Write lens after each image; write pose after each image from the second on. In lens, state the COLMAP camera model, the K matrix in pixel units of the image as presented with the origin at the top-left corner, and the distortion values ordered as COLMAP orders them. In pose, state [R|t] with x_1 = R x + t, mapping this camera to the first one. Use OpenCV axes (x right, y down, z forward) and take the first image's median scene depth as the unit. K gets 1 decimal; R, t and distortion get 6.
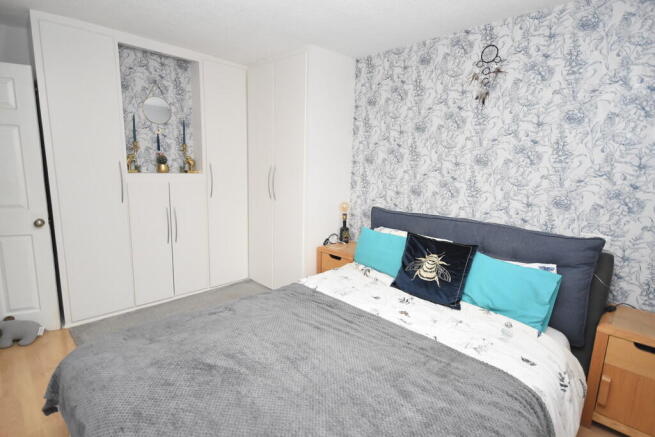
lens RADIAL K [[336.7, 0, 324.0], [0, 336.7, 219.7], [0, 0, 1]] dist [0.003209, 0.000120]
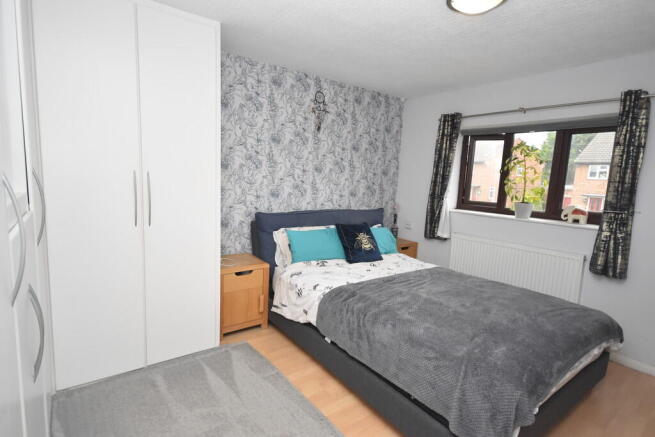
lens RADIAL K [[336.7, 0, 324.1], [0, 336.7, 217.3], [0, 0, 1]] dist [0.003209, 0.000120]
pose [[0.112673, -0.143108, 0.983272, -0.986184], [0.127094, 0.983521, 0.128581, -0.152790], [-0.985470, 0.110481, 0.129005, 0.803757]]
